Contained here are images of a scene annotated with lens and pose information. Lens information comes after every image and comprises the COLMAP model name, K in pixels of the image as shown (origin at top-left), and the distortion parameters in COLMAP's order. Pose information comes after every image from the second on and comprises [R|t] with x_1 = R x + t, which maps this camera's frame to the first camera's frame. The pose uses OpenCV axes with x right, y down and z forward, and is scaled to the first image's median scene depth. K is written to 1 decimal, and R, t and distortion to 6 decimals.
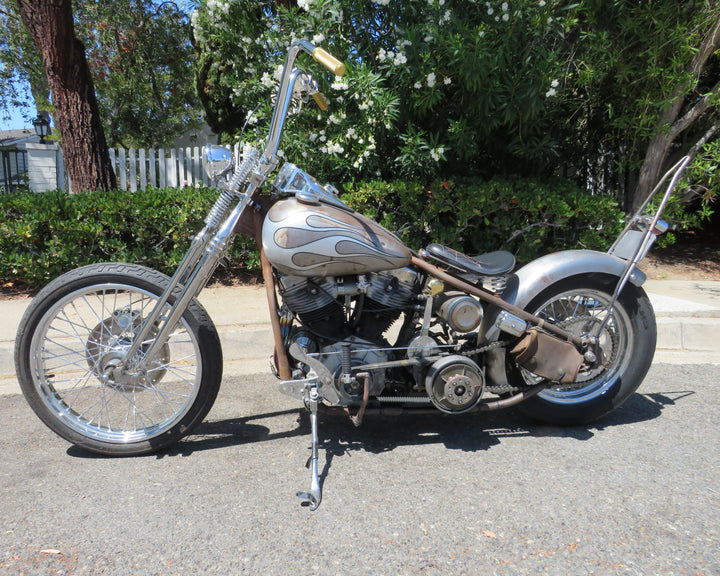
lens RADIAL K [[542.0, 0, 357.4], [0, 542.0, 294.6], [0, 0, 1]] dist [-0.019509, 0.009660]
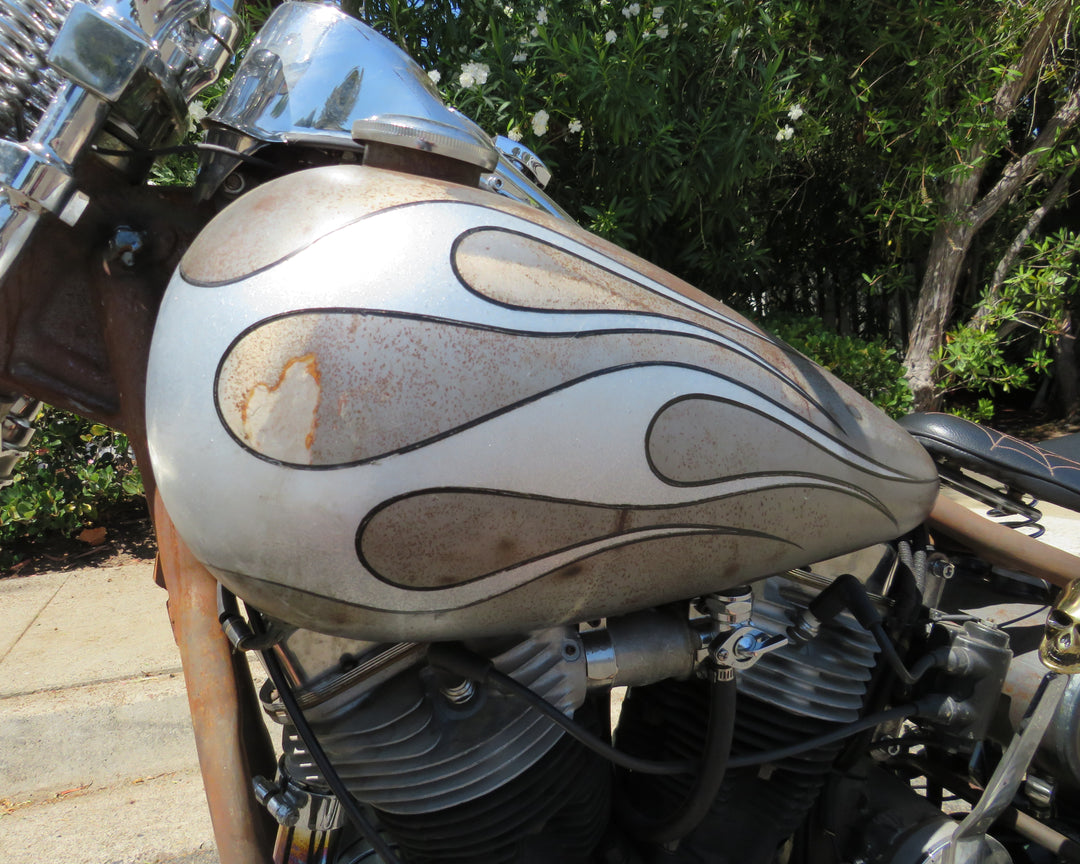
lens RADIAL K [[813.0, 0, 535.2], [0, 813.0, 427.1], [0, 0, 1]] dist [-0.019509, 0.009660]
pose [[0.977176, -0.045643, 0.207470, -0.107944], [0.070424, 0.991019, -0.113671, -0.061906], [-0.200419, 0.125687, 0.971615, 0.717942]]
